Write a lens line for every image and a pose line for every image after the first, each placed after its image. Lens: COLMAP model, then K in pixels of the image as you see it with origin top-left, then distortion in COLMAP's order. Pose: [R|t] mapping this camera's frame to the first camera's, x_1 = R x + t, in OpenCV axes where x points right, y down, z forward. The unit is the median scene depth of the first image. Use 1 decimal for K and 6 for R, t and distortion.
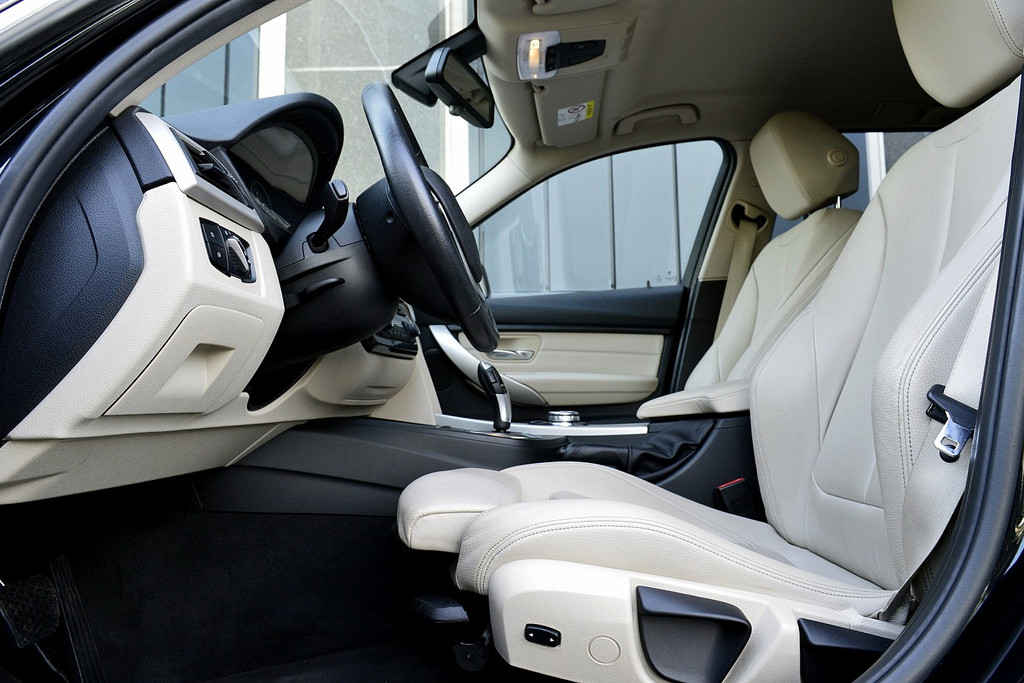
lens RADIAL K [[823.3, 0, 508.3], [0, 823.3, 339.9], [0, 0, 1]] dist [-0.004657, 0.003719]
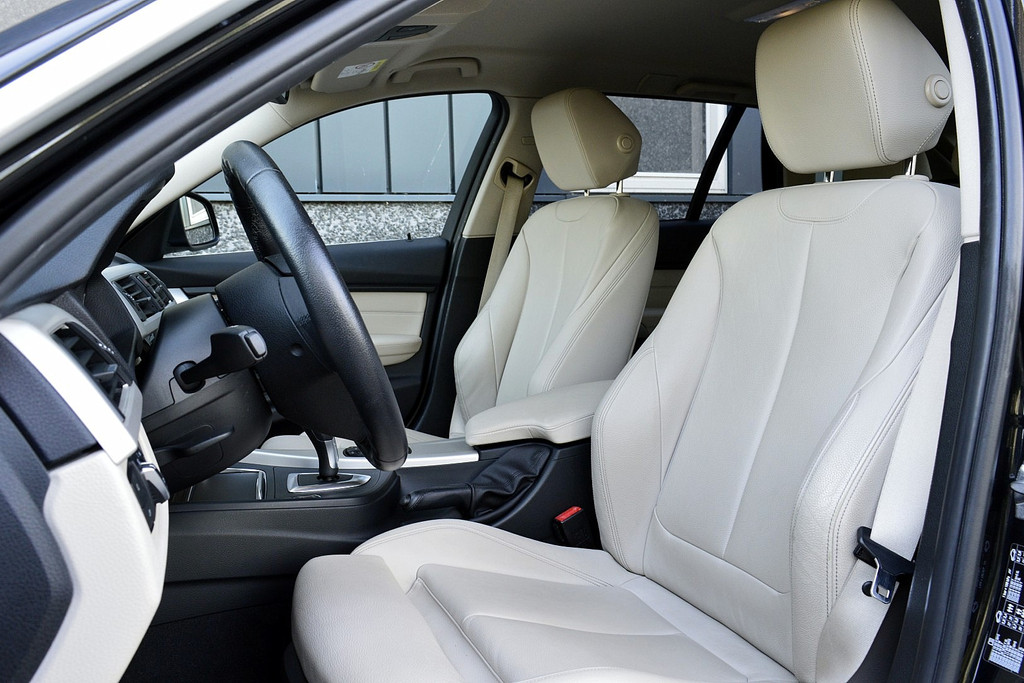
lens RADIAL K [[823.3, 0, 512.5], [0, 823.3, 338.3], [0, 0, 1]] dist [-0.004657, 0.003719]
pose [[0.900716, -0.058192, 0.430493, -0.158799], [-0.033251, 0.978845, 0.201886, -0.174226], [-0.433134, -0.196156, 0.879726, 0.119846]]
